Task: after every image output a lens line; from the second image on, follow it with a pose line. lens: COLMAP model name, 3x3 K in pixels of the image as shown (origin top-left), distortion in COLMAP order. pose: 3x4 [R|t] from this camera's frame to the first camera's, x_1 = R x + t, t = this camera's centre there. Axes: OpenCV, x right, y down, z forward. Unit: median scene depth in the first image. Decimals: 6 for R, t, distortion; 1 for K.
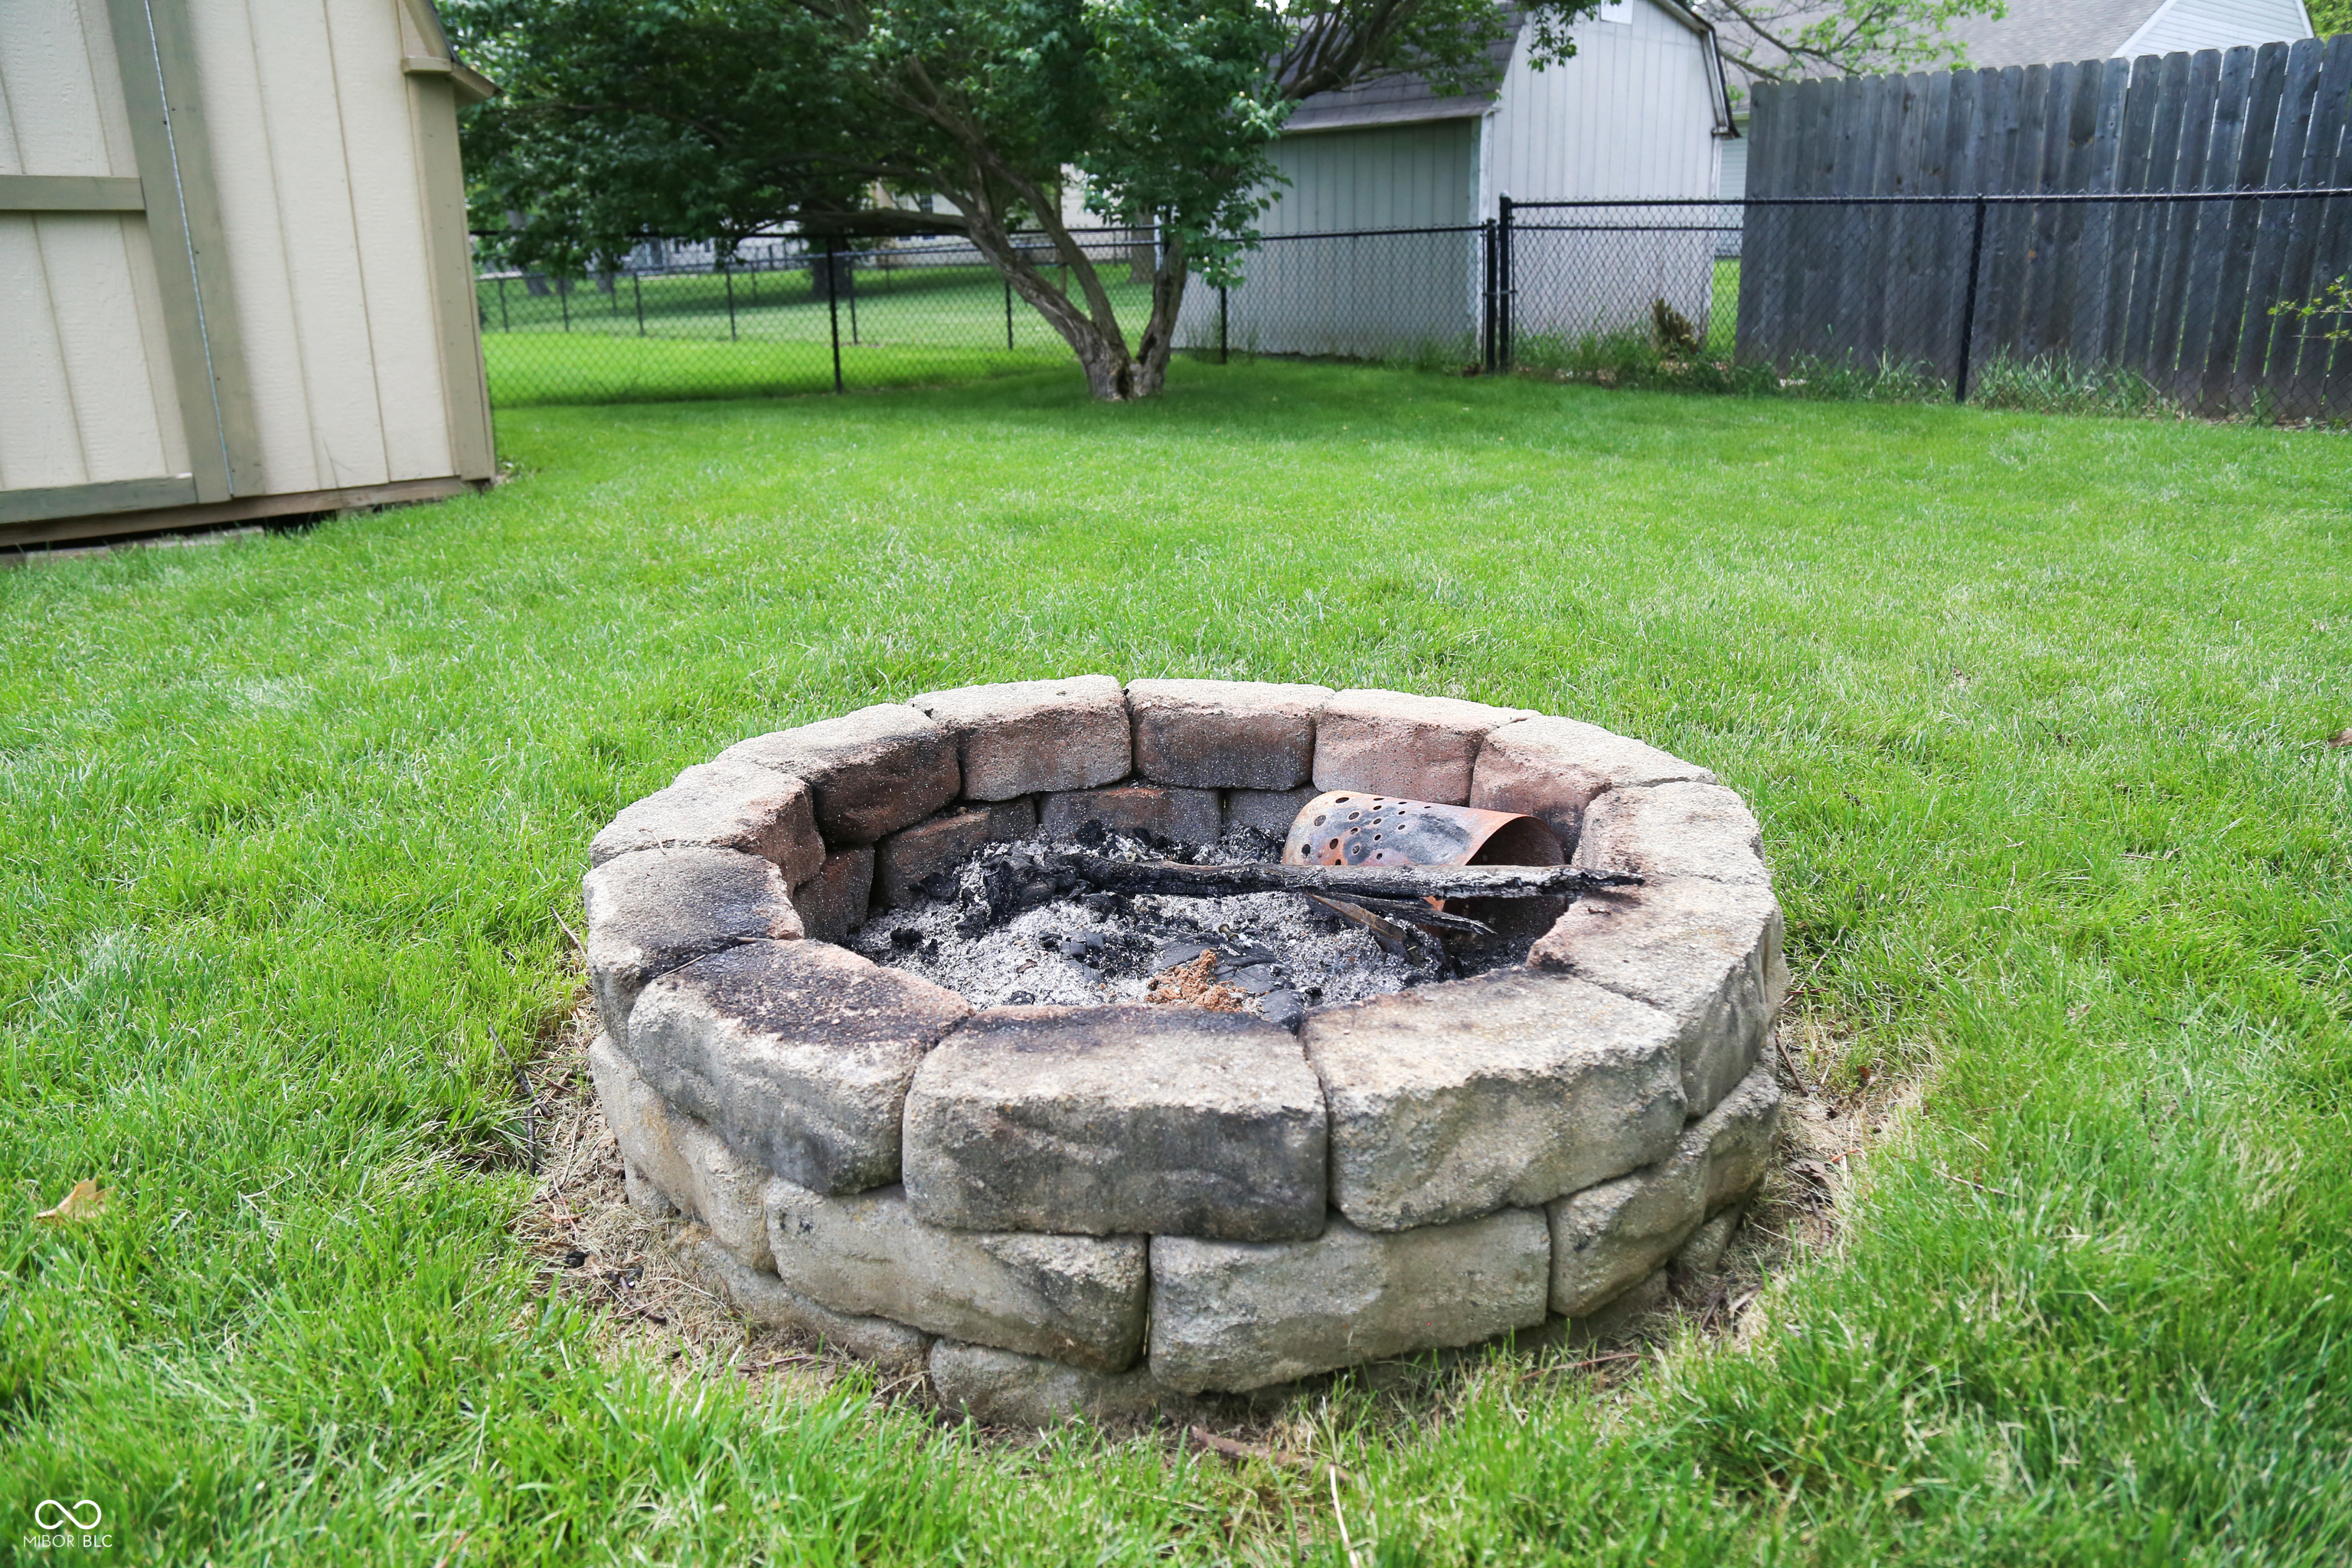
lens RADIAL K [[1631.7, 0, 1147.1], [0, 1631.7, 761.1], [0, 0, 1]] dist [-0.112897, 0.059589]
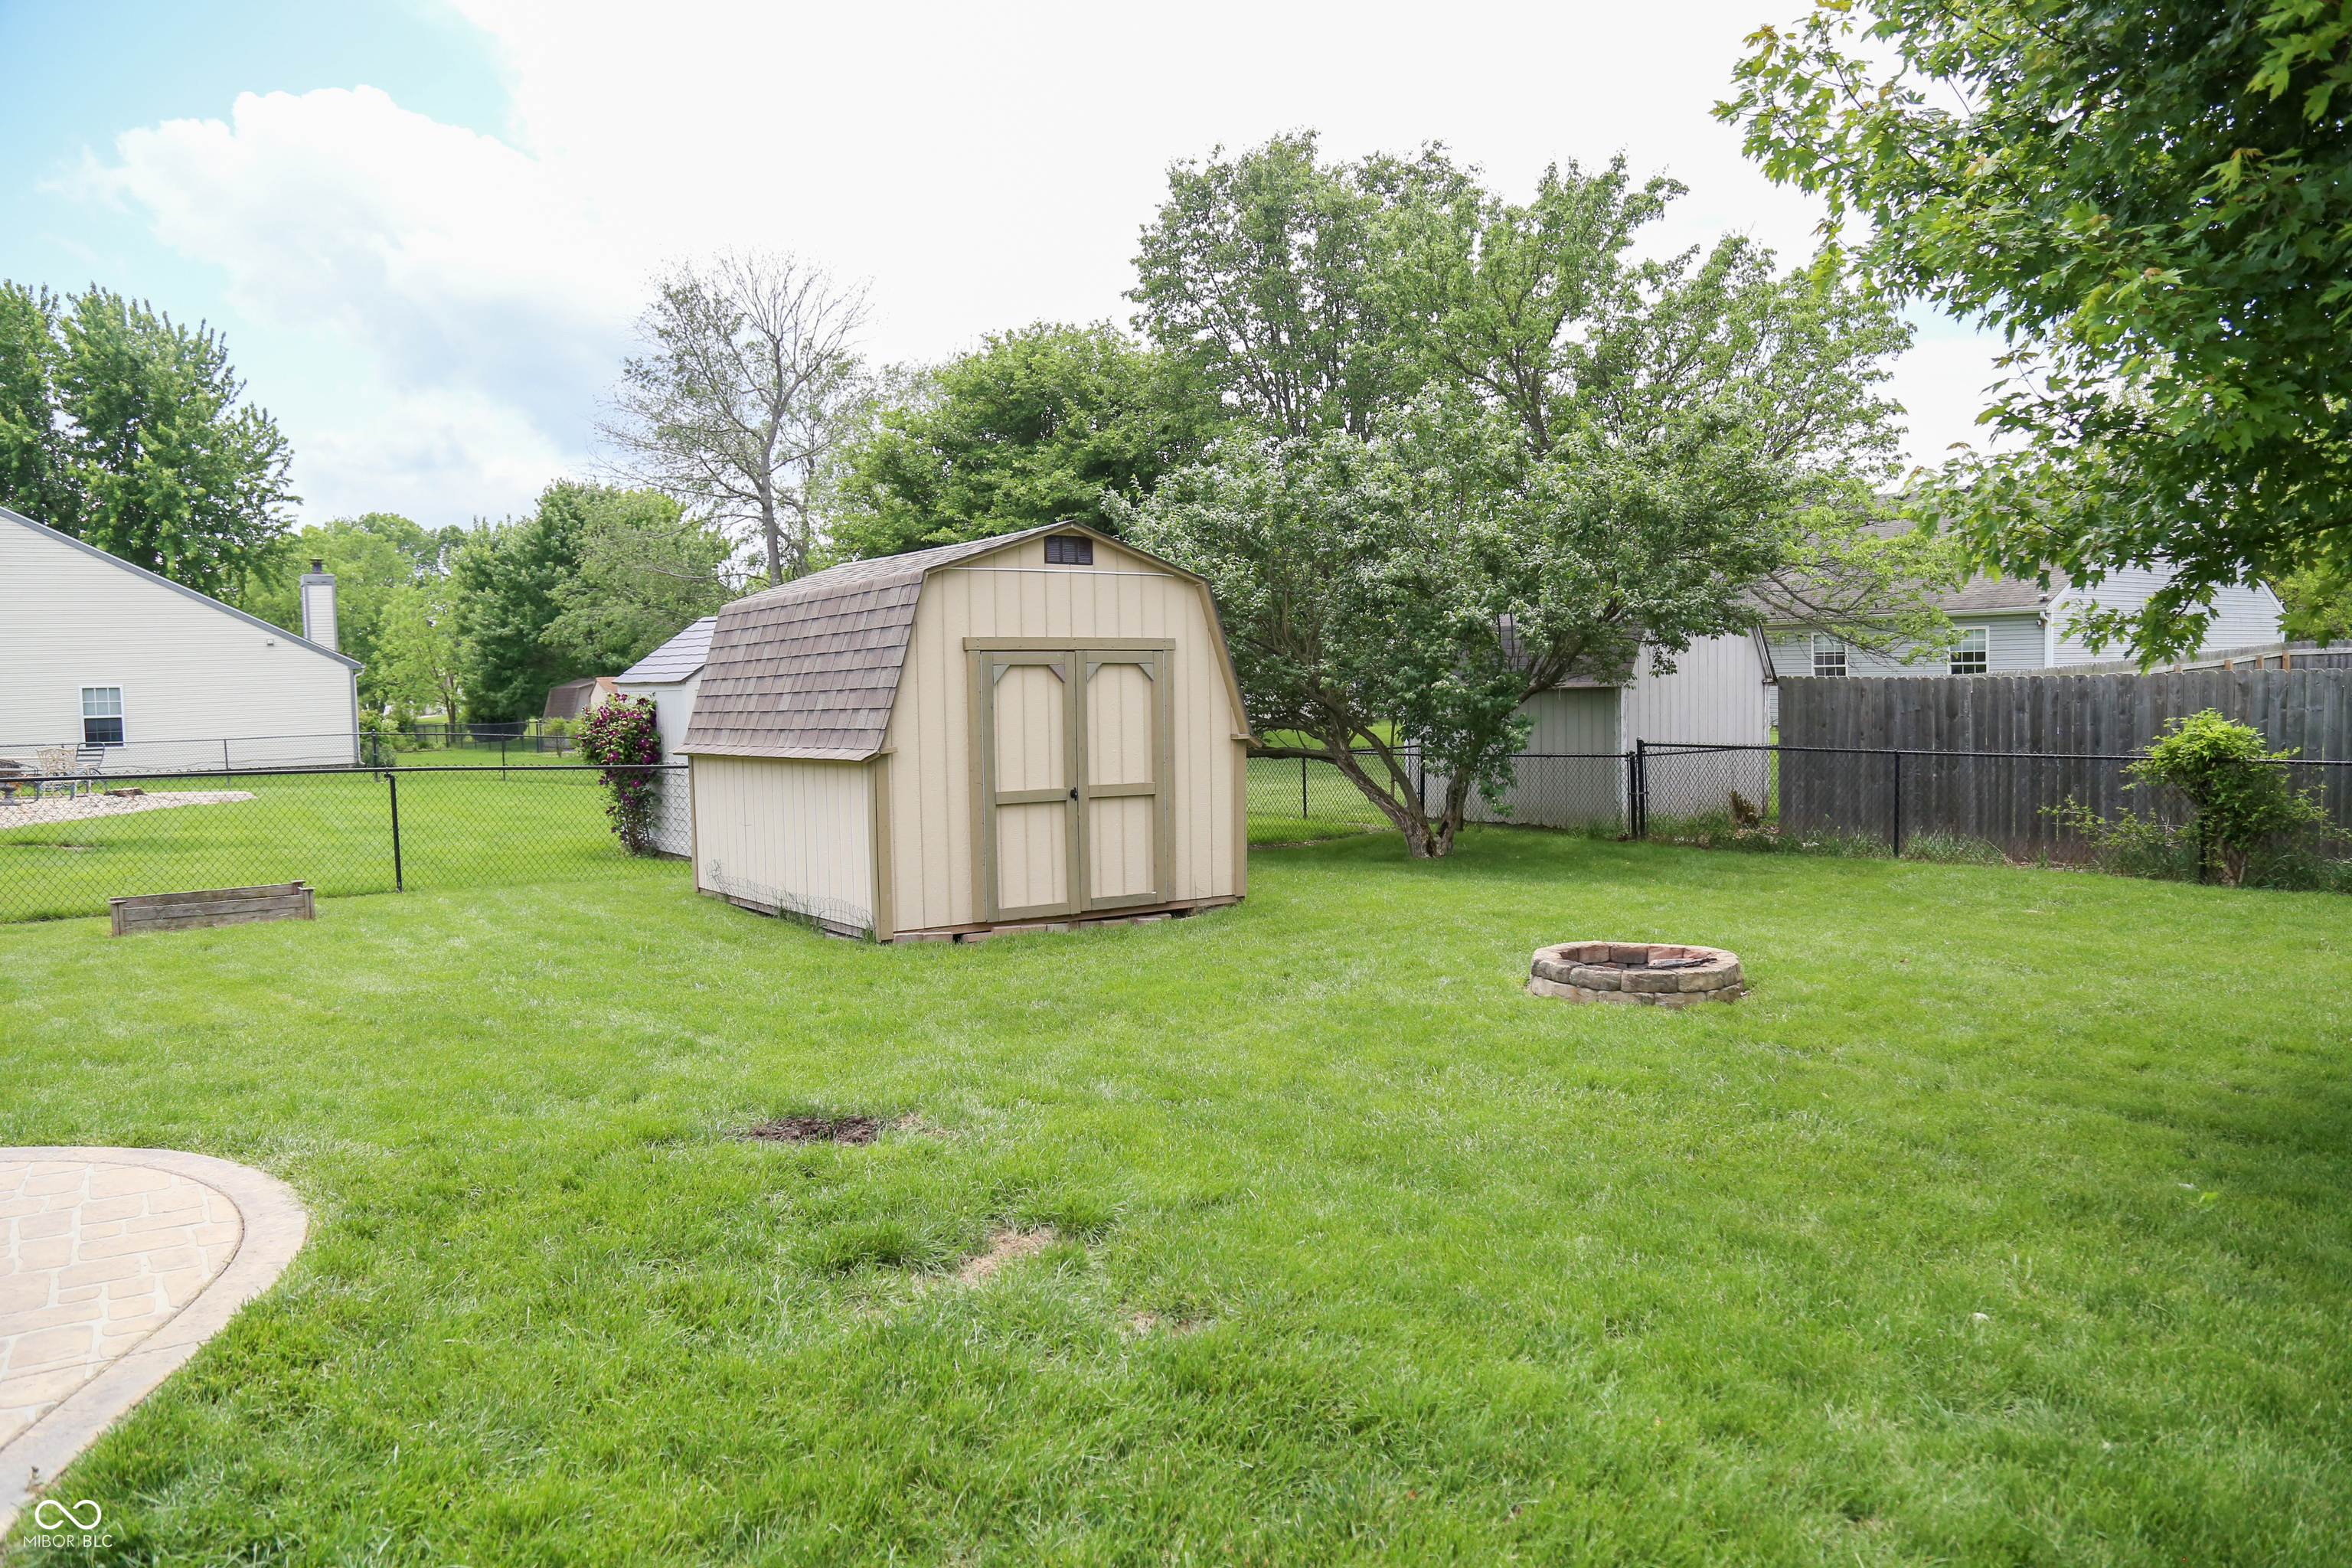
lens RADIAL K [[1609.7, 0, 1176.0], [0, 1609.7, 784.0], [0, 0, 1]] dist [-0.124883, 0.075575]
pose [[0.998850, 0.002411, -0.047893, -0.223686], [-0.014016, 0.969800, -0.243497, 0.139915], [0.045859, 0.243888, 0.968718, -0.781111]]
